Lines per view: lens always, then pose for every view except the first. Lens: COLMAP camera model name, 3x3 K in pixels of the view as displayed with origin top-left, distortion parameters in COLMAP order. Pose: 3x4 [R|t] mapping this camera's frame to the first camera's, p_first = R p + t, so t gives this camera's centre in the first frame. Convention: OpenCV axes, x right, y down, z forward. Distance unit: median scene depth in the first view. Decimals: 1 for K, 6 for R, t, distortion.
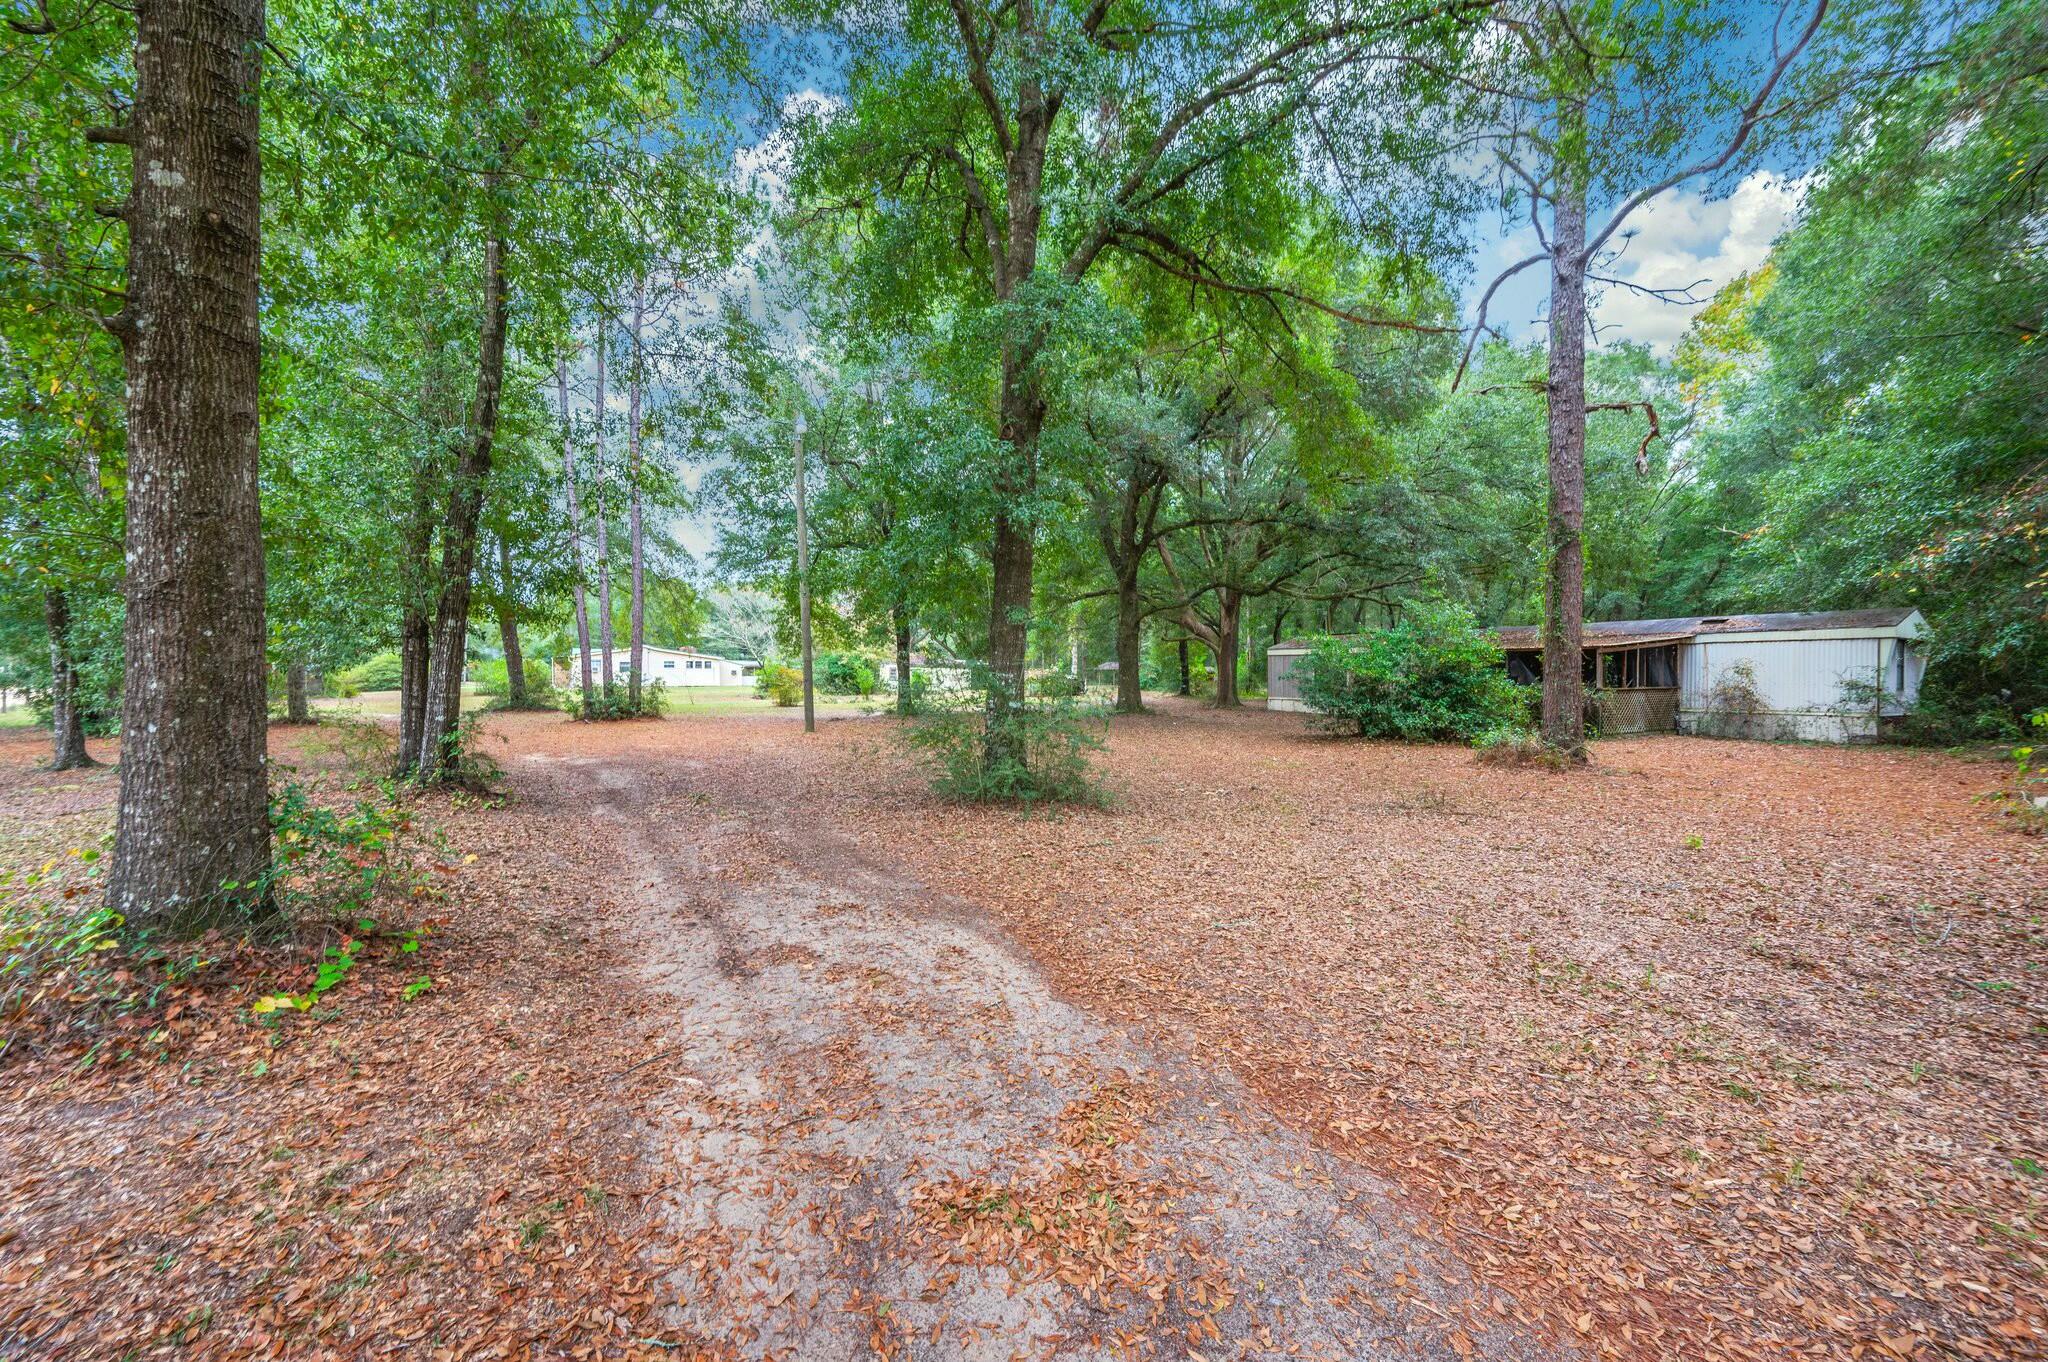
lens RADIAL K [[817.9, 0, 1024.0], [0, 817.9, 681.0], [0, 0, 1]] dist [-0.000093, -0.000095]
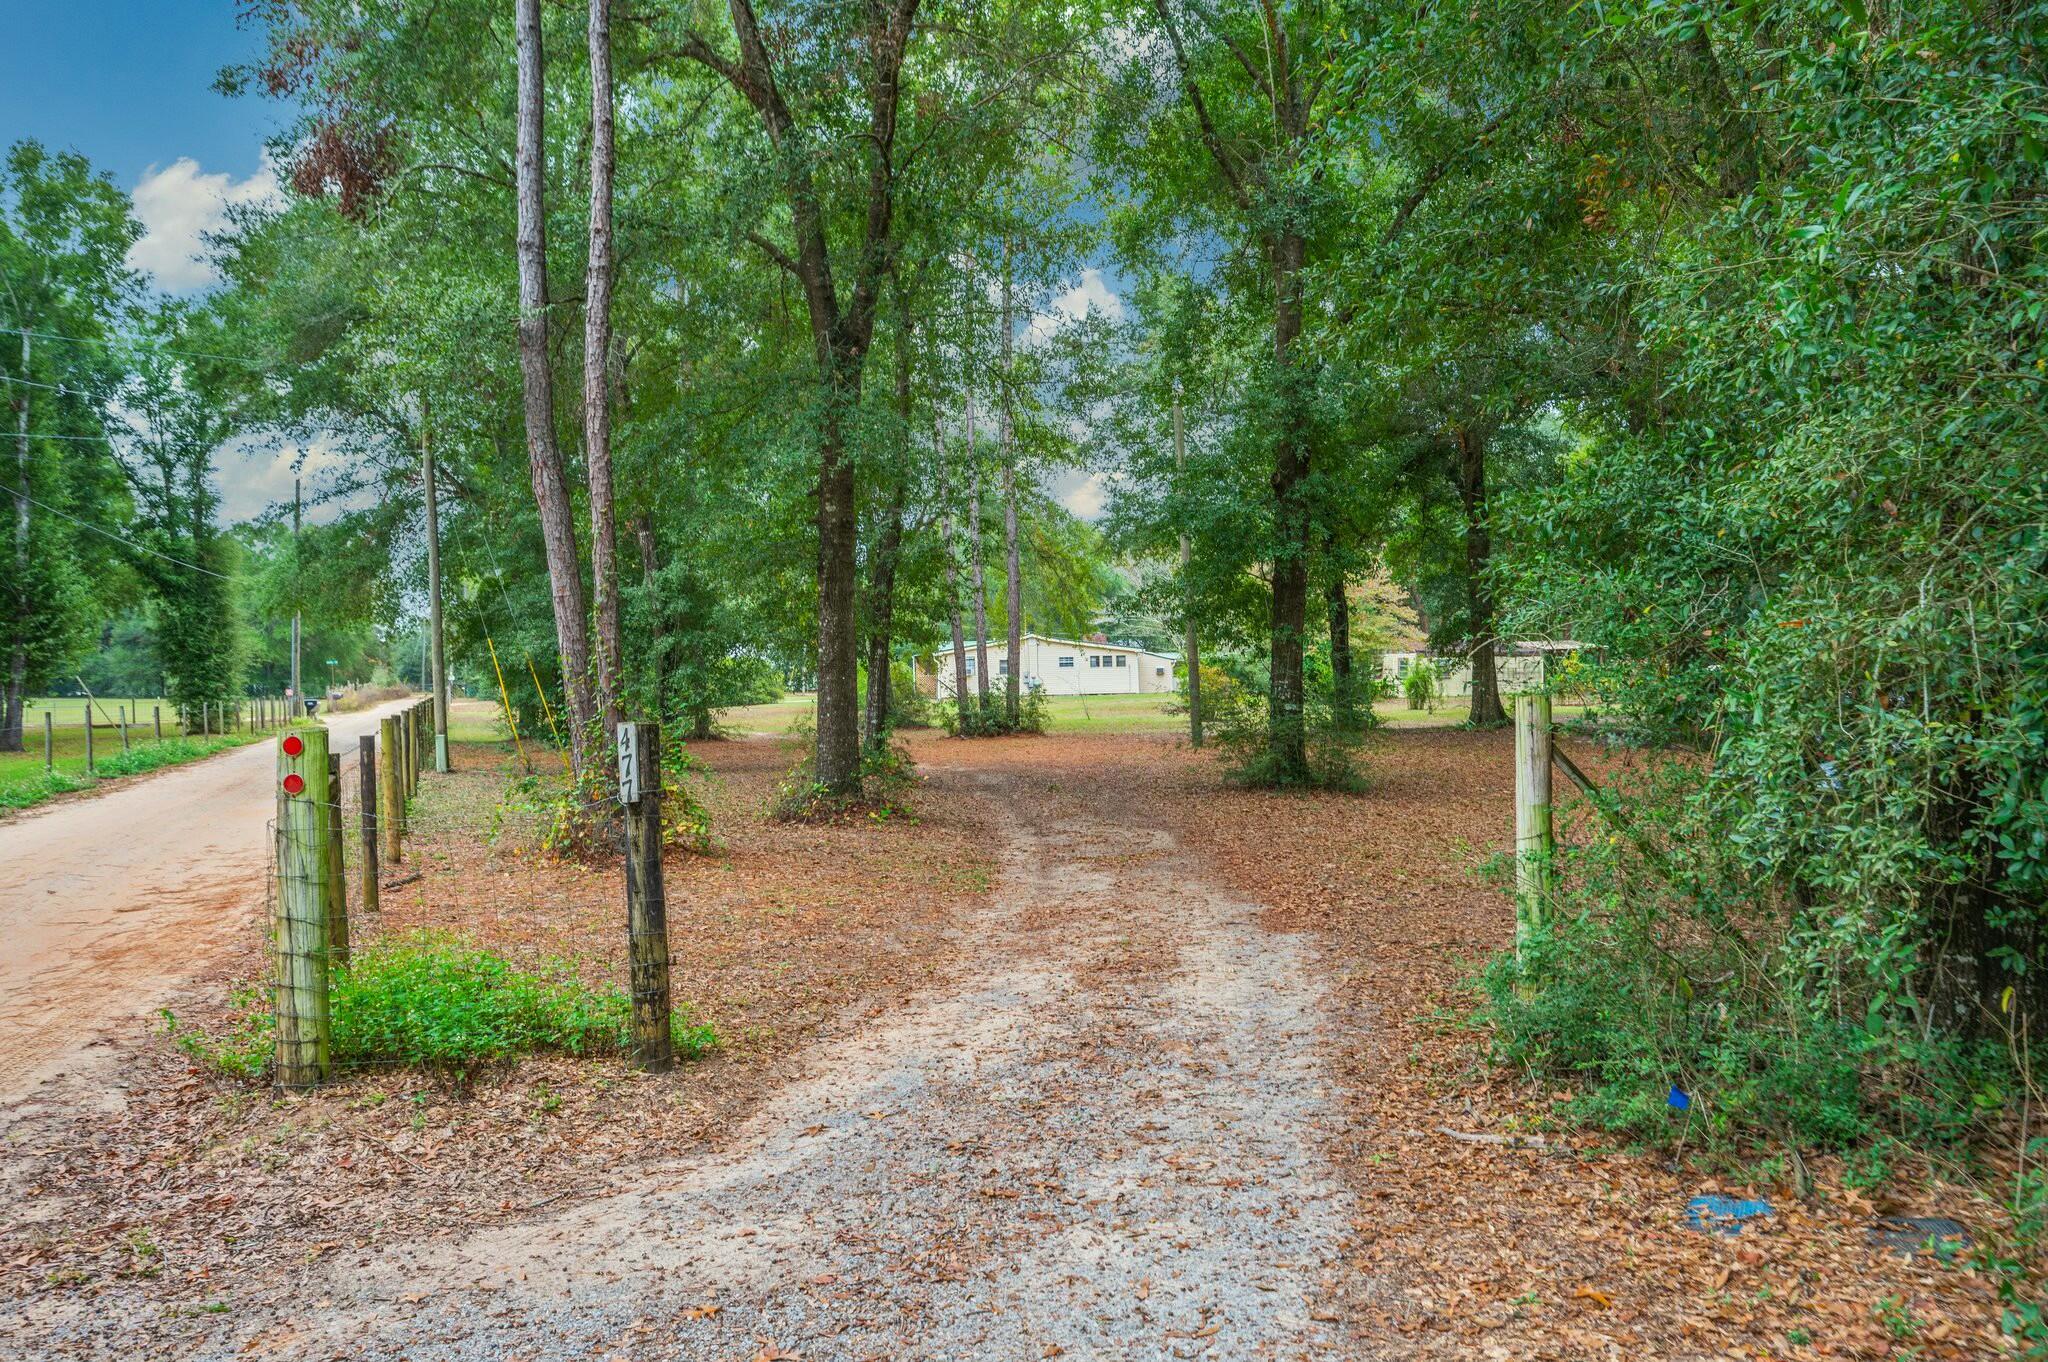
lens RADIAL K [[1477.0, 0, 1024.0], [0, 1477.0, 681.0], [0, 0, 1]] dist [0.000133, -0.000014]
pose [[0.902875, -0.020011, -0.429436, 0.178085], [0.020177, 0.999788, -0.004167, -0.002131], [0.429429, -0.004903, 0.903088, -0.347926]]
